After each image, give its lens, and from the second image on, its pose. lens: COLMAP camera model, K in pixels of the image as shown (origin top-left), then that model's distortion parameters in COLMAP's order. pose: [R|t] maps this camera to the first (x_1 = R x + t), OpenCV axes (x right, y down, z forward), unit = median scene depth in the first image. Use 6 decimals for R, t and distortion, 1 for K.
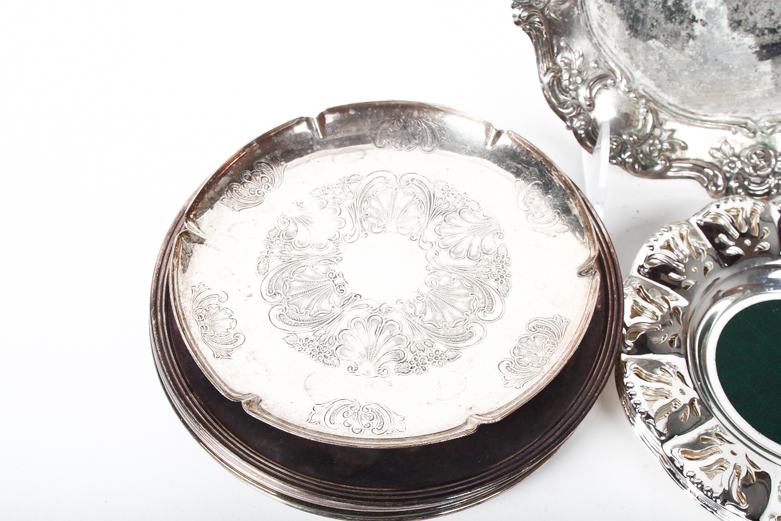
lens RADIAL K [[893.6, 0, 392.1], [0, 893.6, 261.3], [0, 0, 1]] dist [-0.087573, 0.000000]
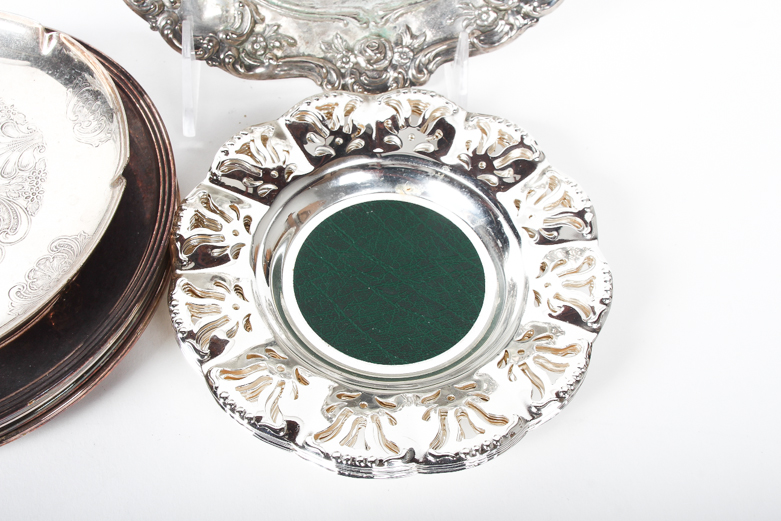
lens RADIAL K [[893.6, 0, 394.9], [0, 893.6, 260.6], [0, 0, 1]] dist [-0.087573, 0.000000]
pose [[0.990712, -0.069229, 0.117033, 0.348483], [0.060029, 0.994954, 0.080394, 0.032156], [-0.122008, -0.072622, 0.989869, 0.058719]]
